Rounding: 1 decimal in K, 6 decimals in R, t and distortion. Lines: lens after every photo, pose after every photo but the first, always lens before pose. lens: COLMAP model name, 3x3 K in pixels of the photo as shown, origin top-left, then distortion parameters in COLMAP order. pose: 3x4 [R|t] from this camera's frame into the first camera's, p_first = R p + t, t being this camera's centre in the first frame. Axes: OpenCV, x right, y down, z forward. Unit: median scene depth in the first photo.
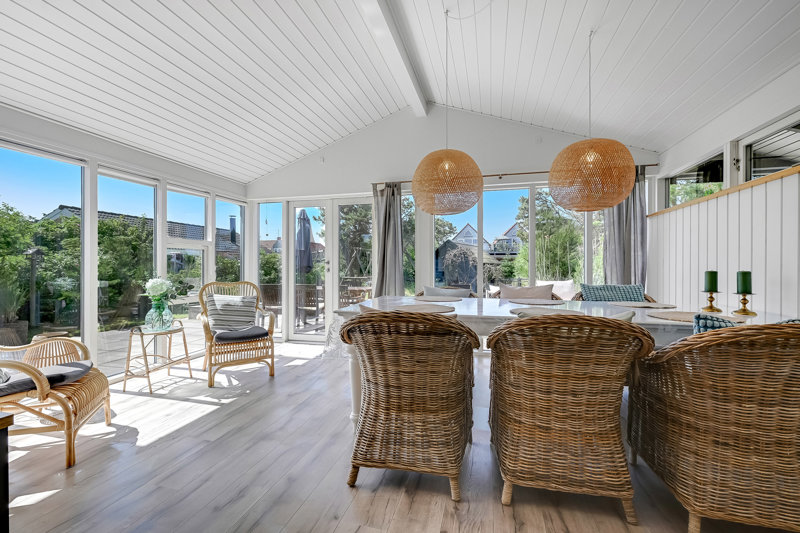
lens RADIAL K [[355.3, 0, 399.2], [0, 355.3, 266.7], [0, 0, 1]] dist [0.001864, 0.000494]
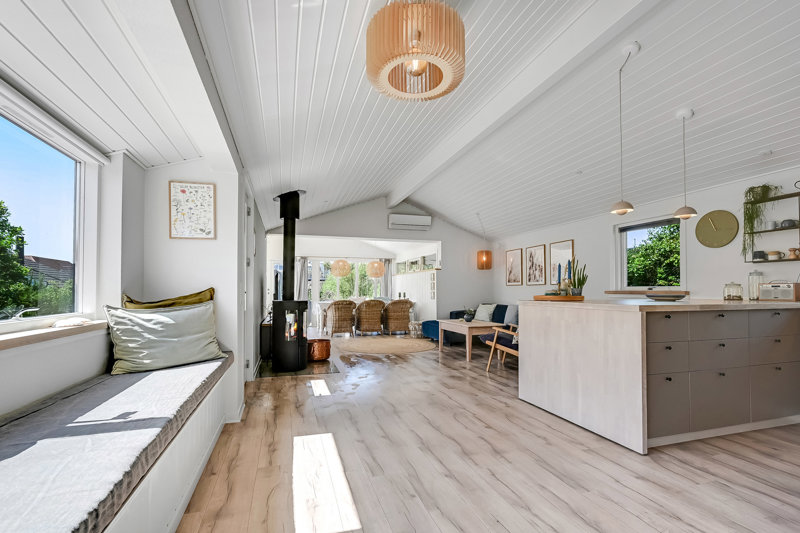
lens RADIAL K [[369.1, 0, 395.1], [0, 369.1, 277.9], [0, 0, 1]] dist [-0.000768, 0.000580]
pose [[0.856149, 0.017618, 0.516428, -1.058613], [0.001026, 0.999359, -0.035795, -0.003419], [-0.516728, 0.031176, 0.855582, -1.983839]]
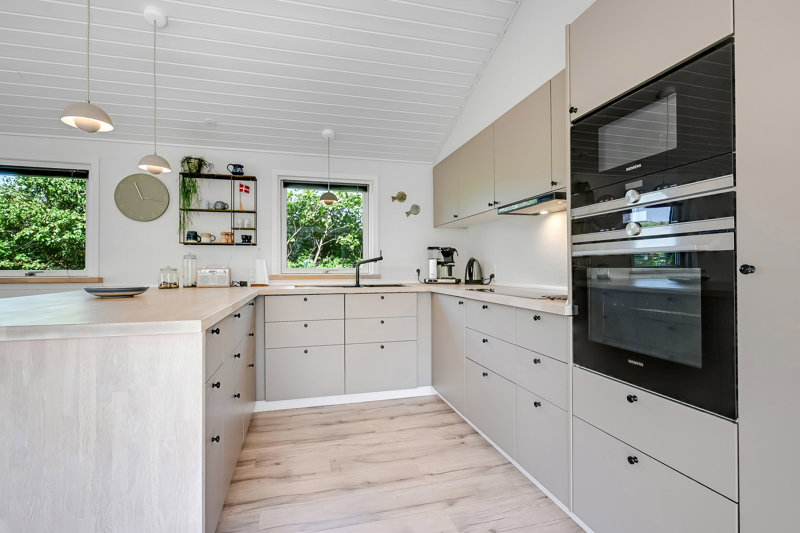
lens RADIAL K [[369.1, 0, 398.0], [0, 369.1, 268.8], [0, 0, 1]] dist [-0.000768, 0.000580]
pose [[-0.490585, -0.000231, 0.871393, -0.650939], [0.004217, 0.999988, 0.002639, -0.024815], [-0.871383, 0.004969, -0.490578, -1.577496]]
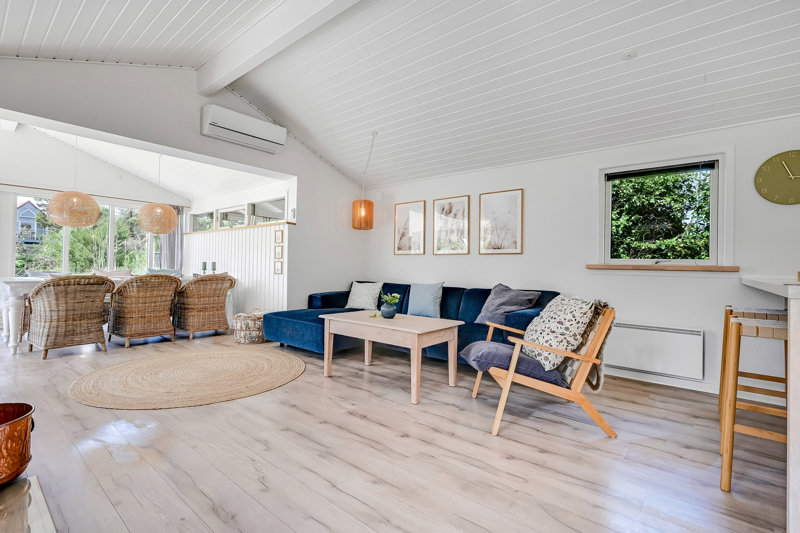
lens RADIAL K [[369.1, 0, 395.5], [0, 369.1, 259.8], [0, 0, 1]] dist [-0.000768, 0.000580]
pose [[0.436425, 0.023453, 0.899435, -0.648354], [-0.017897, 0.999689, -0.017383, 0.013177], [-0.899563, -0.008511, 0.436709, -0.985490]]
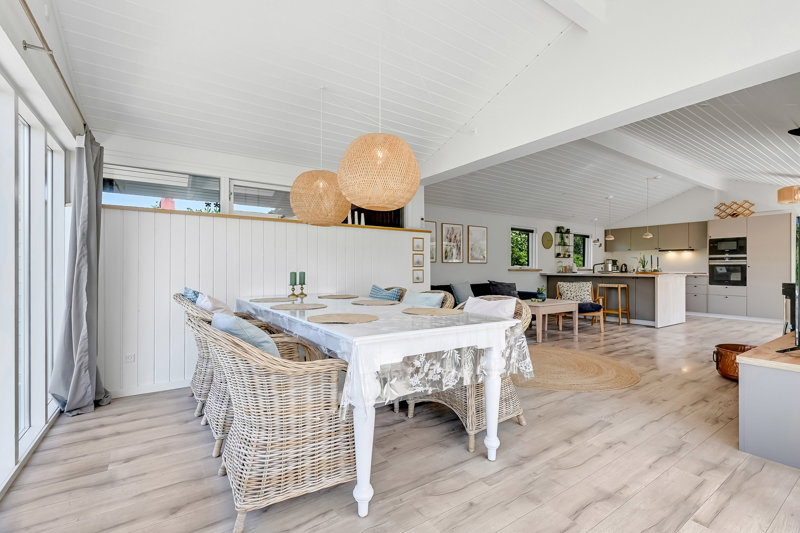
lens RADIAL K [[355.3, 0, 399.6], [0, 355.3, 267.9], [0, 0, 1]] dist [0.001864, 0.000494]
pose [[-0.748850, -0.000589, 0.662739, -0.369084], [-0.003183, 0.999991, -0.002708, -0.000505], [-0.662731, -0.004138, -0.748846, 1.264015]]
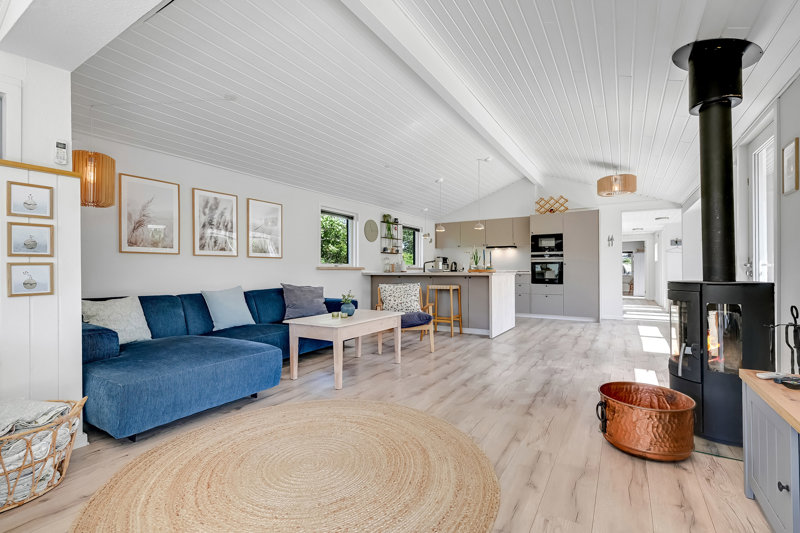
lens RADIAL K [[369.1, 0, 399.5], [0, 369.1, 264.6], [0, 0, 1]] dist [-0.000768, 0.000580]
pose [[-0.955371, 0.007504, 0.295315, -0.226935], [0.002711, 0.999858, -0.016636, 0.016234], [-0.295398, -0.015092, -0.955255, 0.547597]]
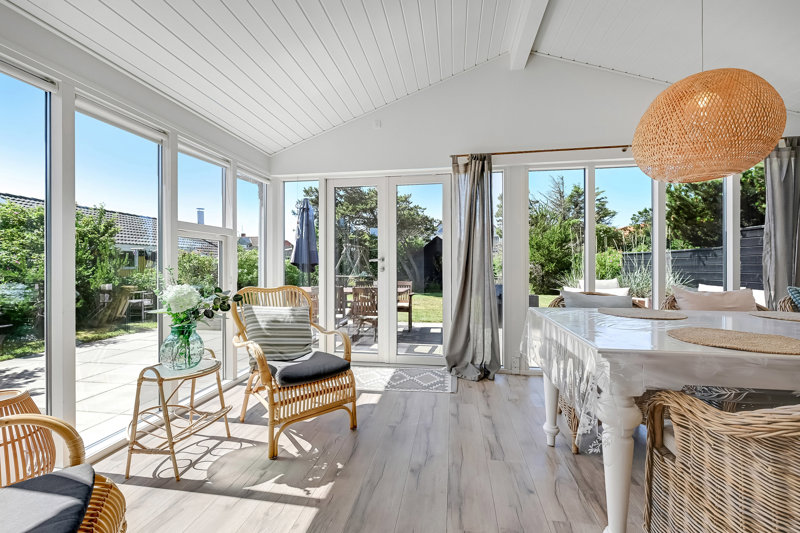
lens RADIAL K [[355.3, 0, 402.8], [0, 355.3, 263.8], [0, 0, 1]] dist [0.001864, 0.000494]
pose [[0.994977, -0.001043, 0.100099, -0.357145], [0.001110, 0.999999, -0.000607, -0.001343], [-0.100099, 0.000715, 0.994977, 0.348879]]
